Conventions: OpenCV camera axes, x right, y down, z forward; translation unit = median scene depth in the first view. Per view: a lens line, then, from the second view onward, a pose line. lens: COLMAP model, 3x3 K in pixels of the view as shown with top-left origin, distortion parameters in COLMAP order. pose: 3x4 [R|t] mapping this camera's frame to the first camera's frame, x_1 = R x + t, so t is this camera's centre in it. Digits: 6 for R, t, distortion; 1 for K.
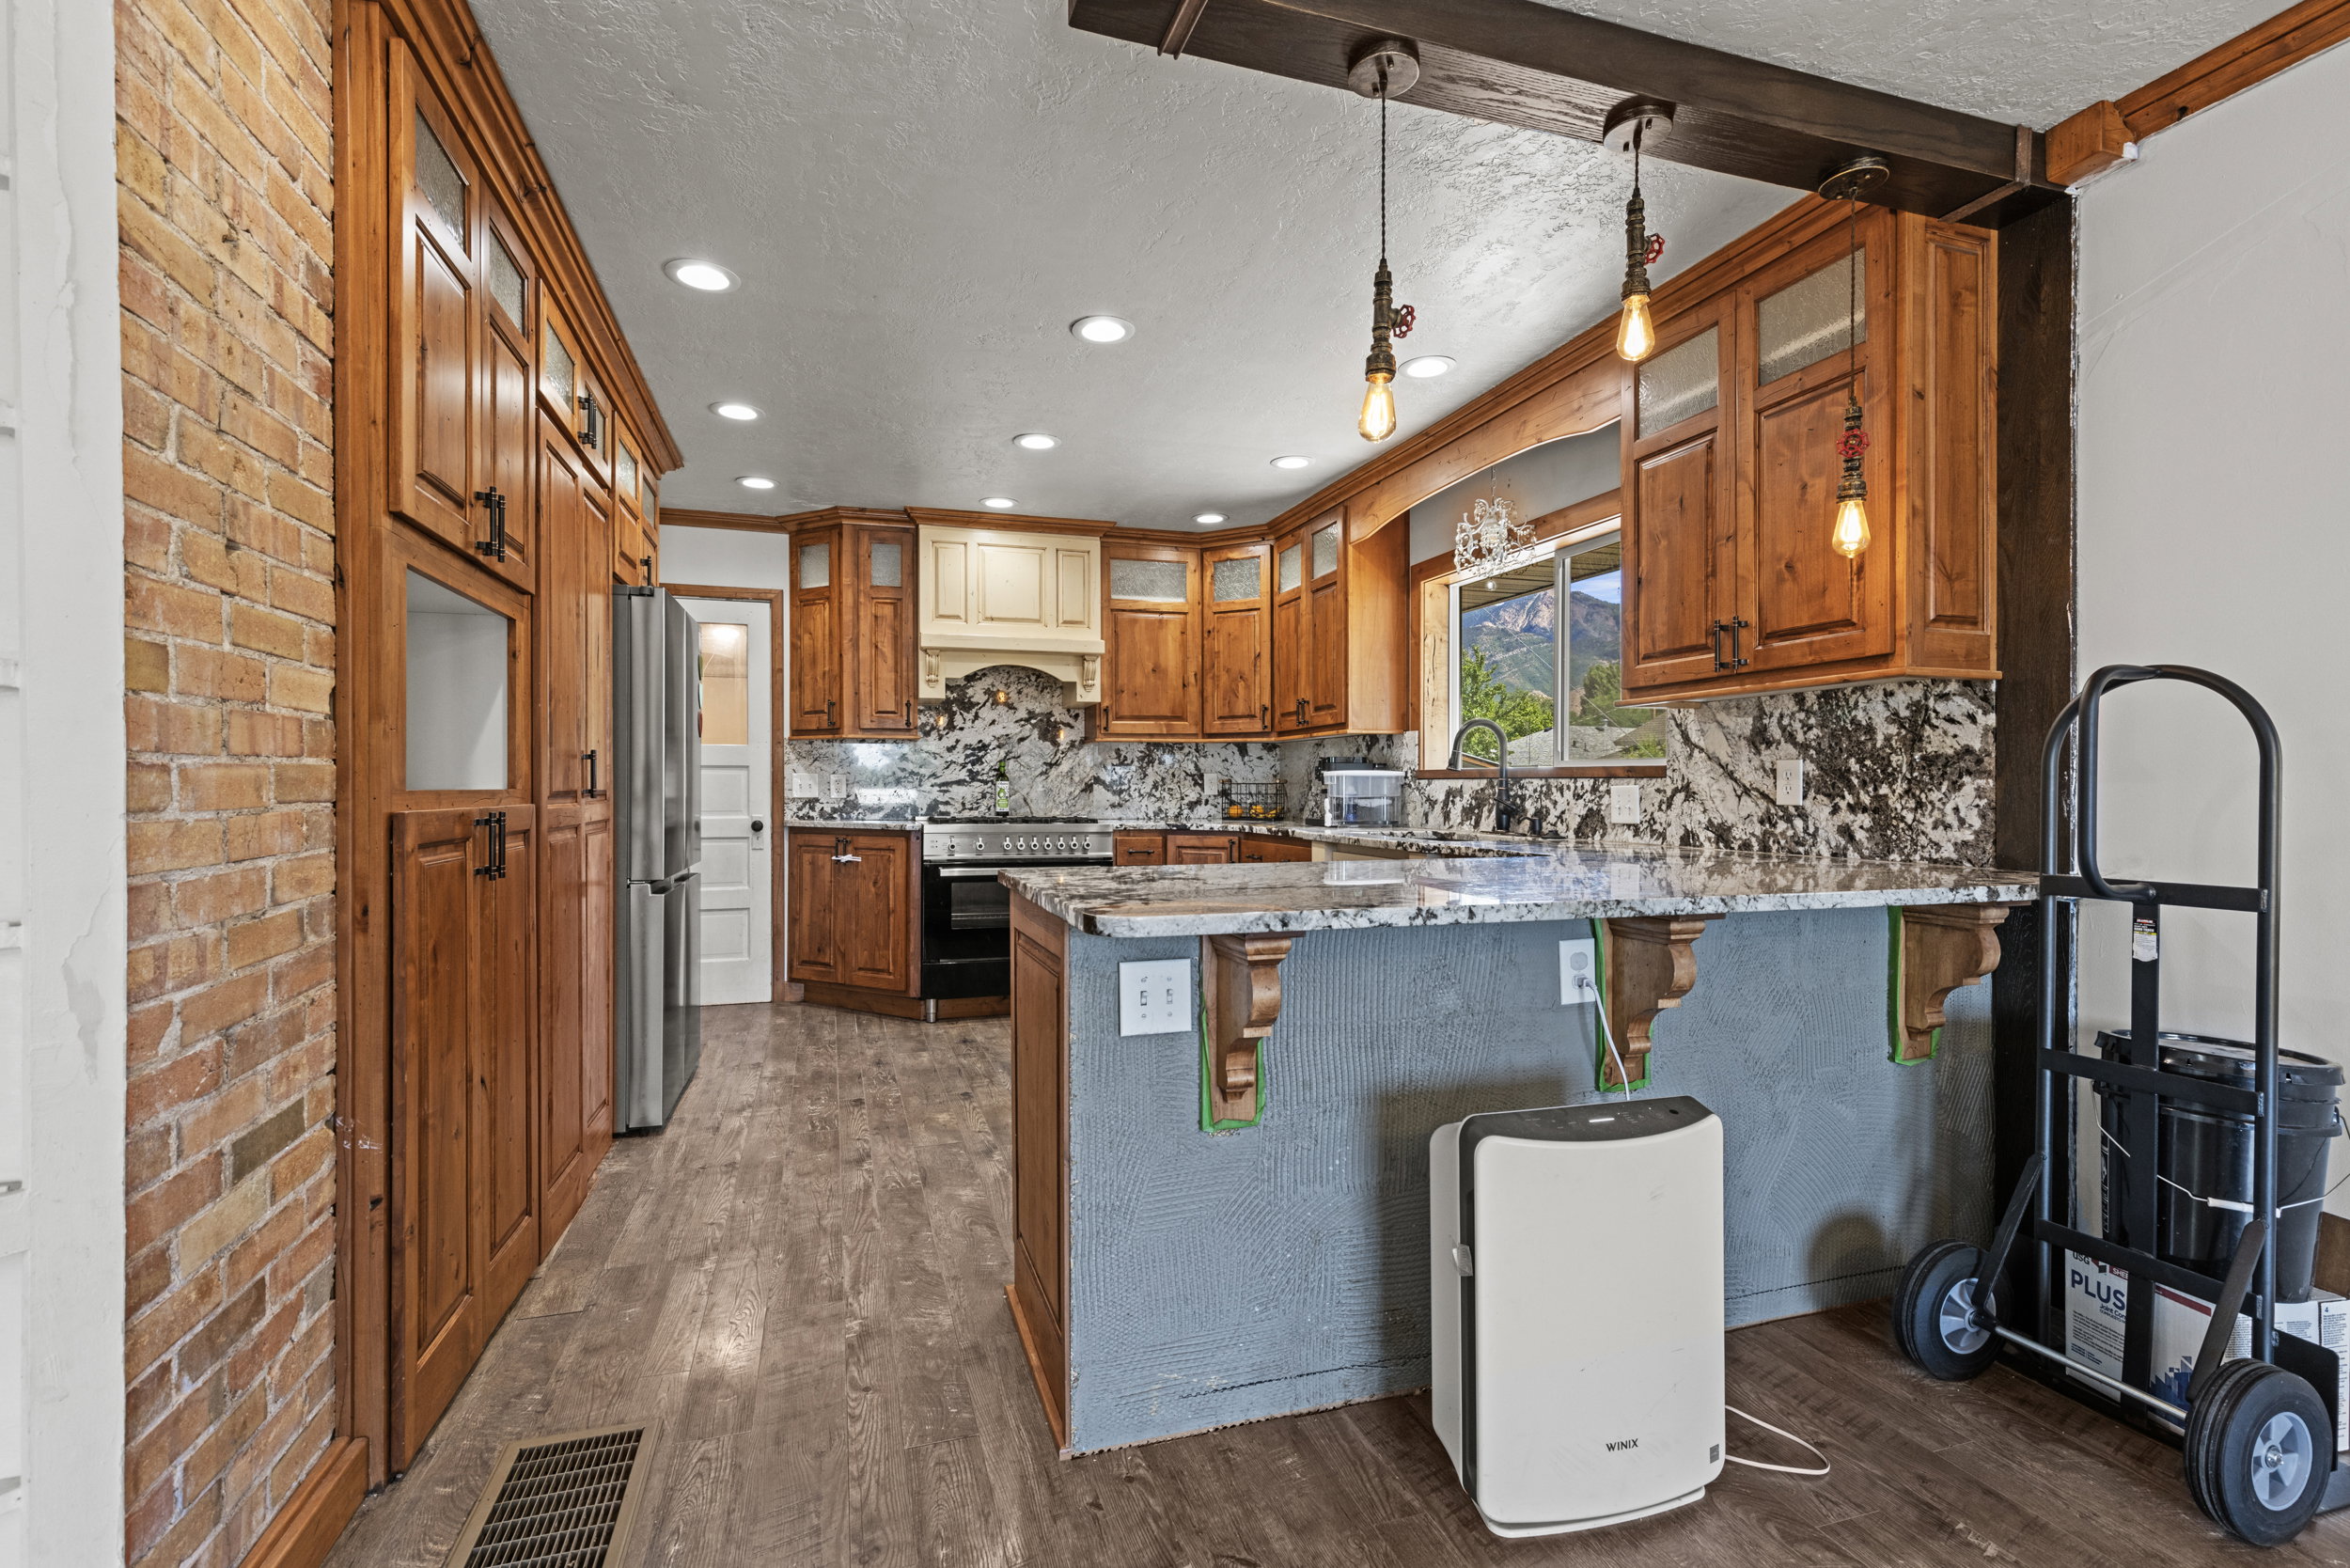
lens RADIAL K [[1050.9, 0, 1152.2], [0, 1050.9, 791.6], [0, 0, 1]] dist [0.004995, -0.000300]
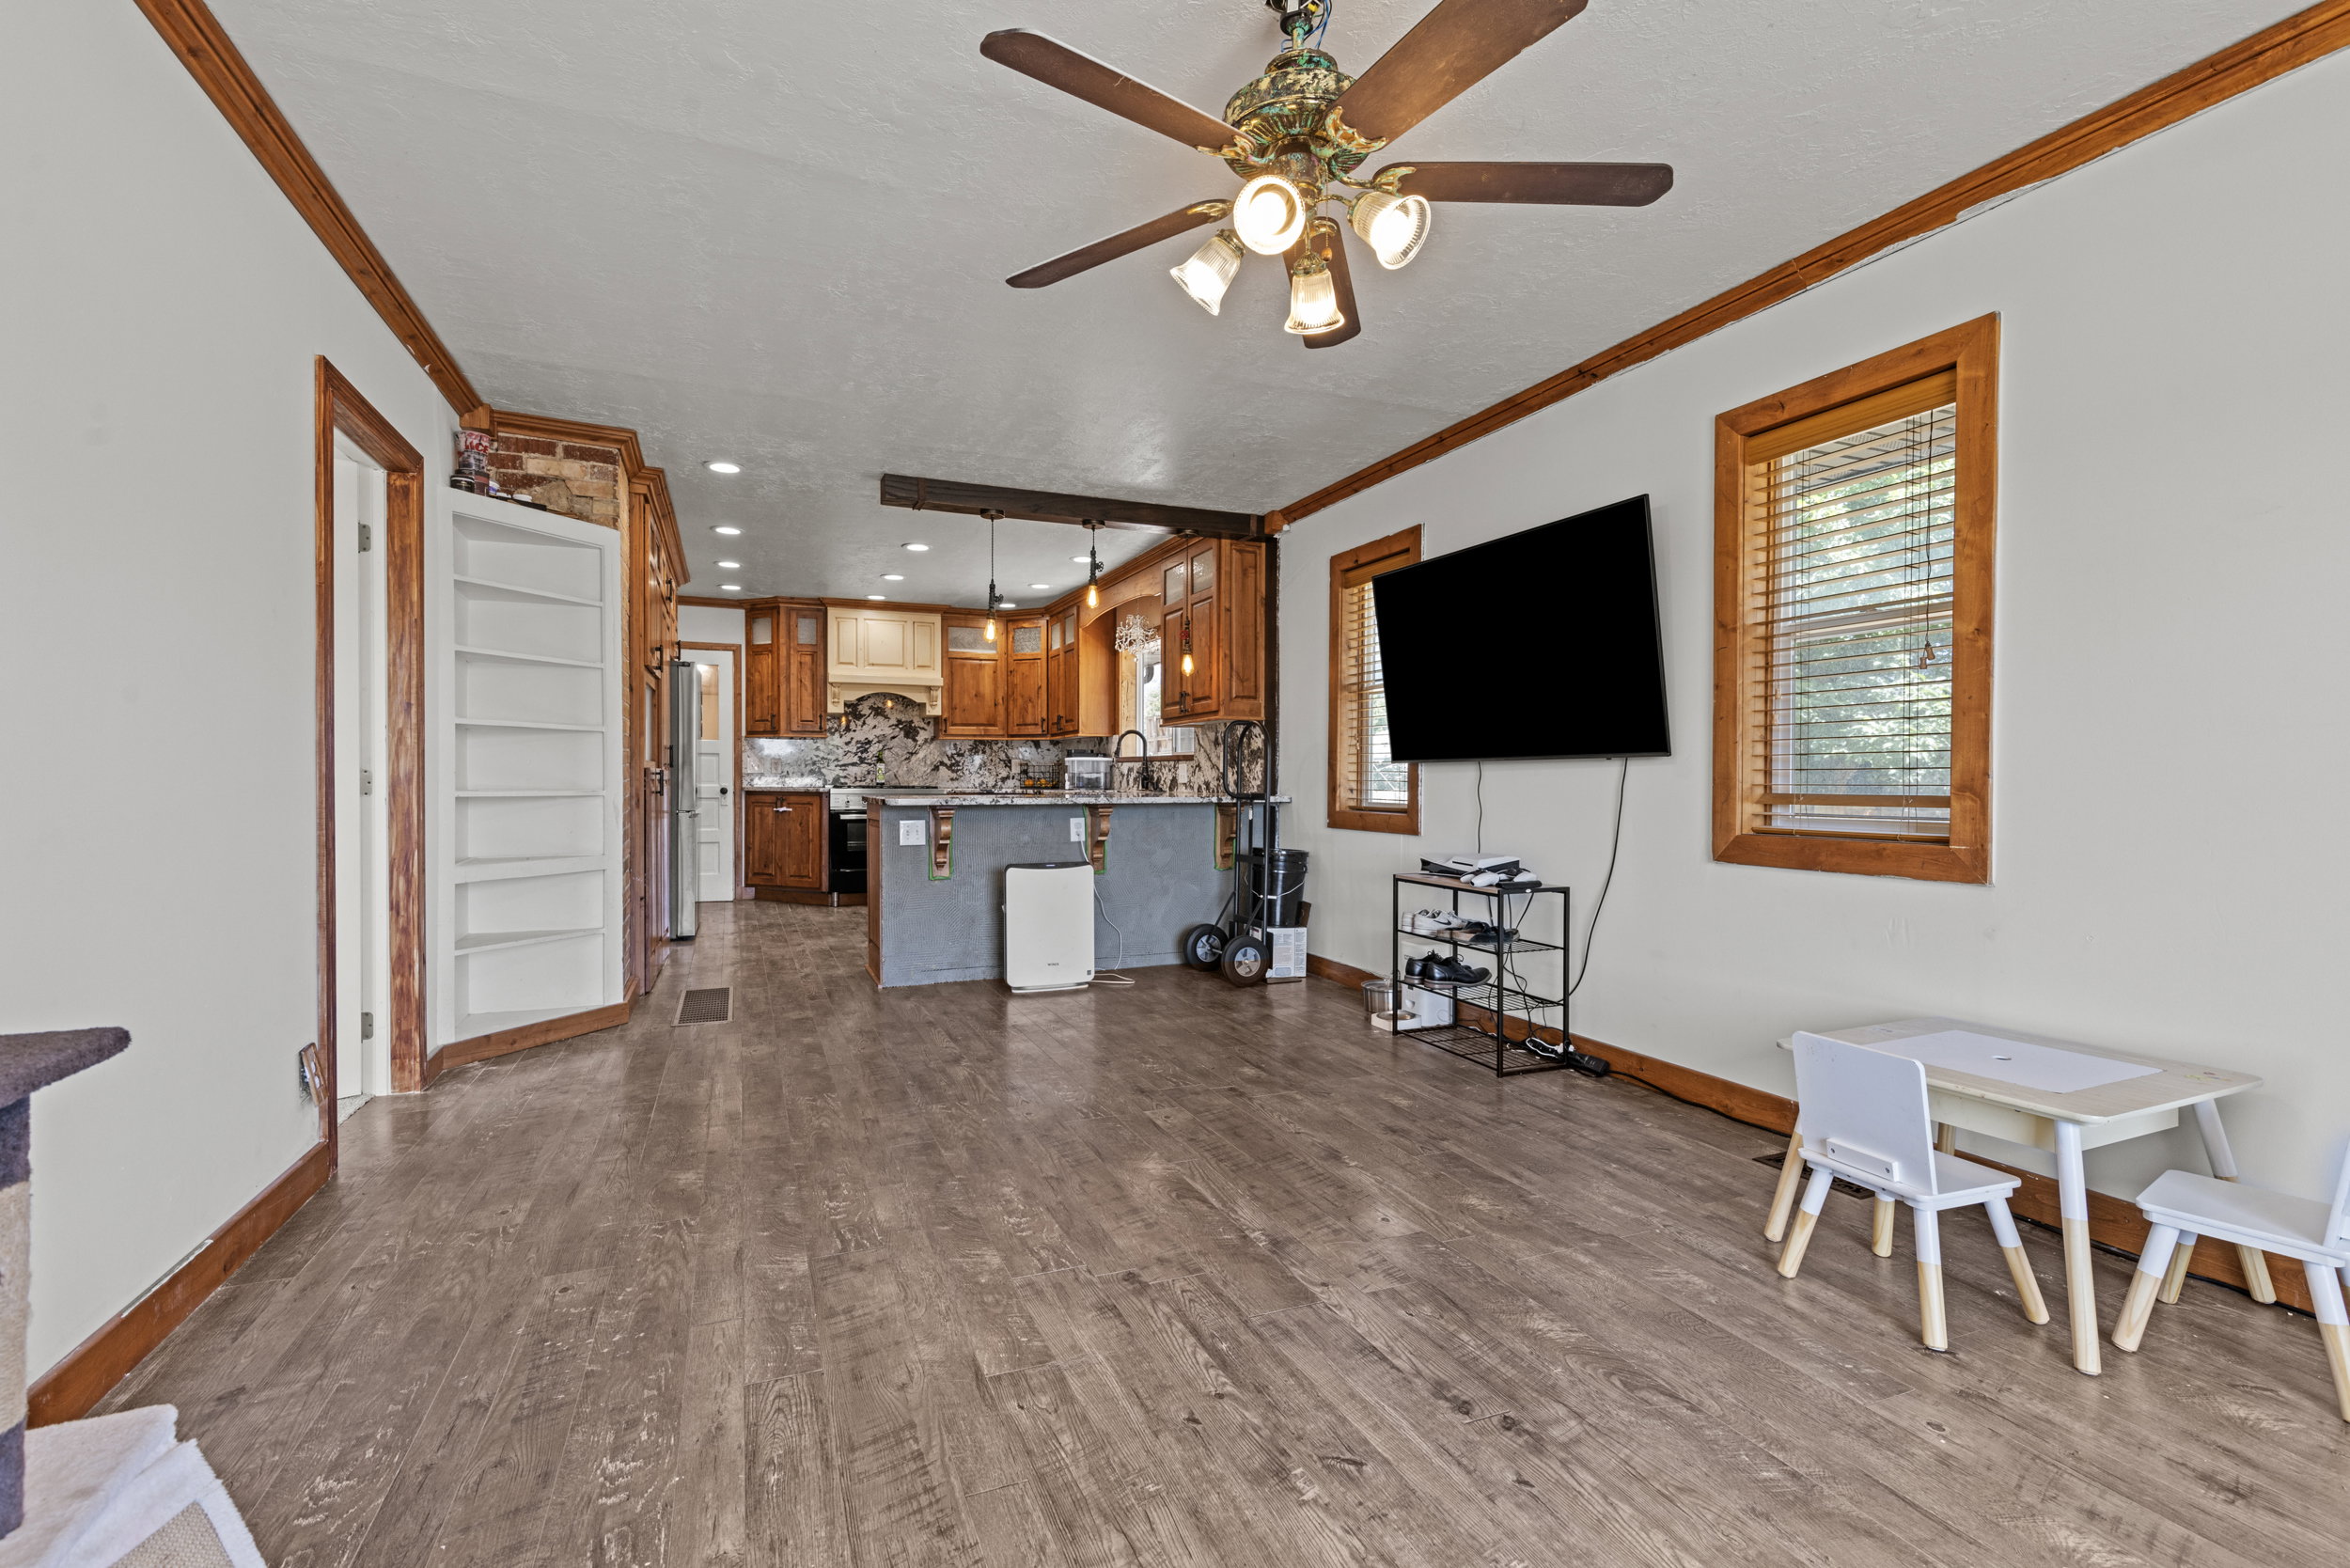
lens RADIAL K [[1036.0, 0, 1147.6], [0, 1036.0, 788.2], [0, 0, 1]] dist [0.004477, -0.000405]
pose [[0.996504, 0.001412, 0.083534, 0.217285], [-0.001888, 0.999982, 0.005621, 0.029629], [-0.083524, -0.005759, 0.996489, -1.009094]]
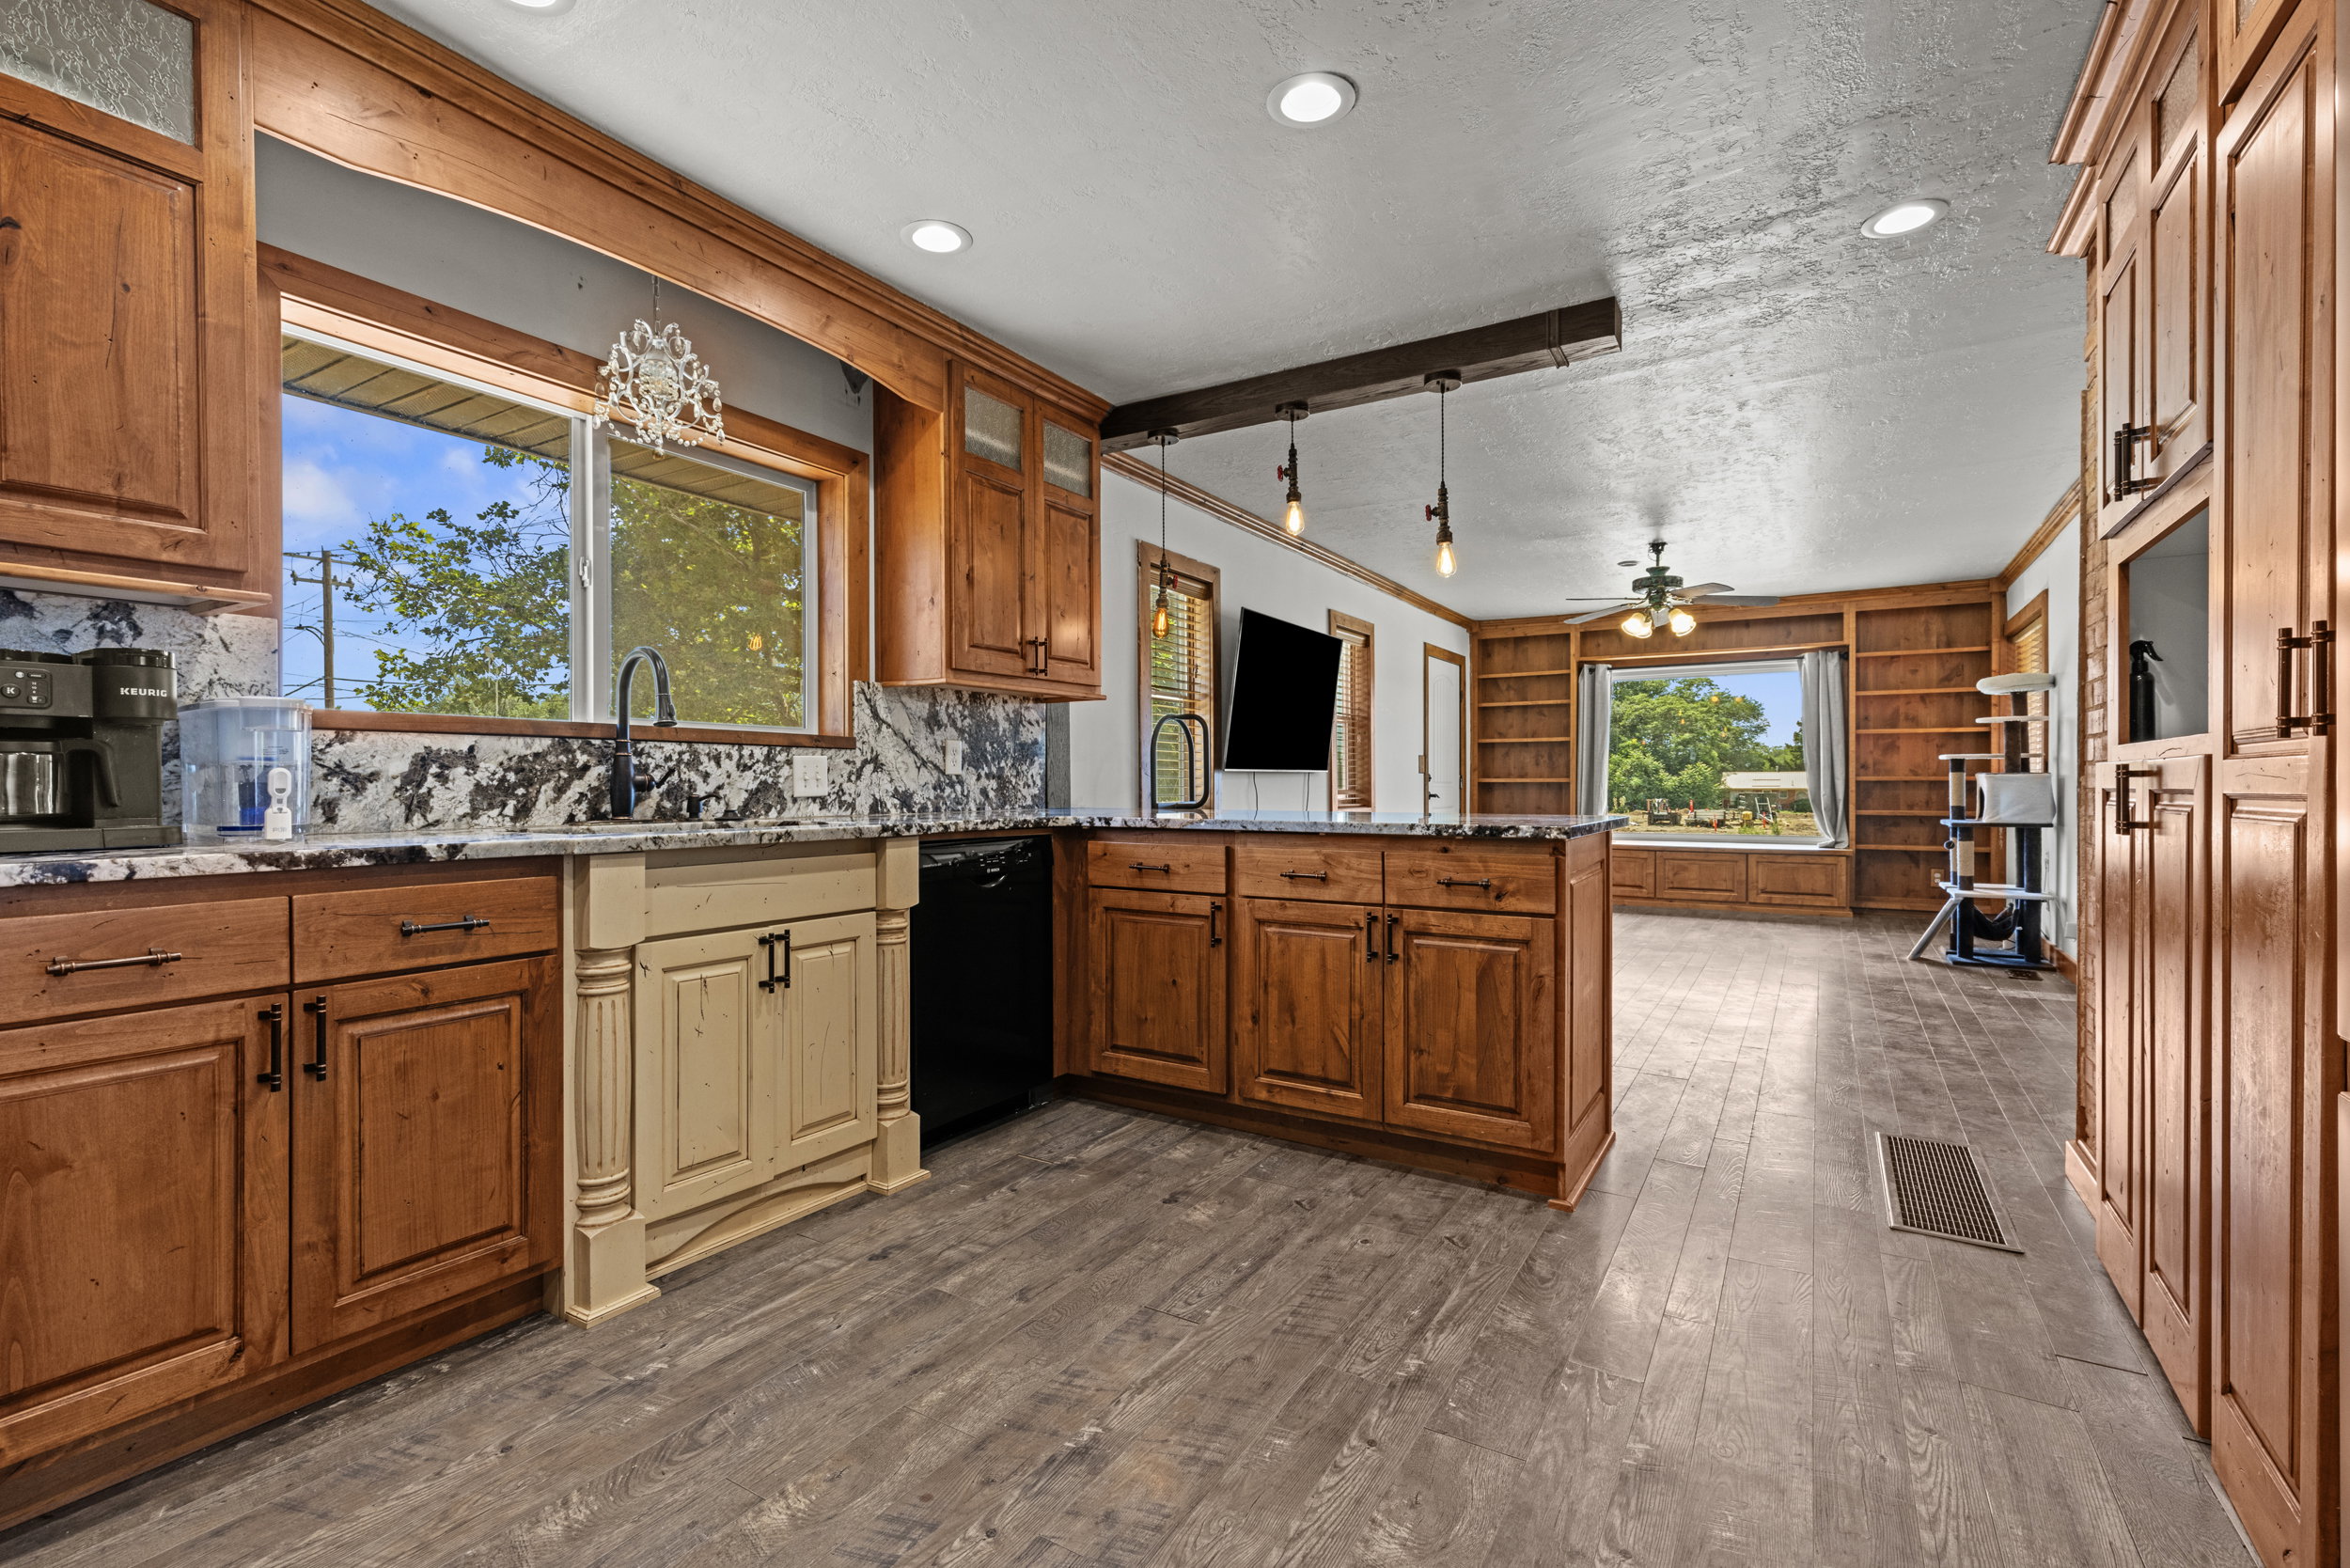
lens RADIAL K [[1049.7, 0, 1175.0], [0, 1049.7, 784.0], [0, 0, 1]] dist [-0.012917, -0.000155]
pose [[-0.663624, 0.002462, 0.748062, -0.467827], [0.006735, 0.999974, 0.002683, 0.019364], [-0.748036, 0.006819, -0.663623, 1.397411]]
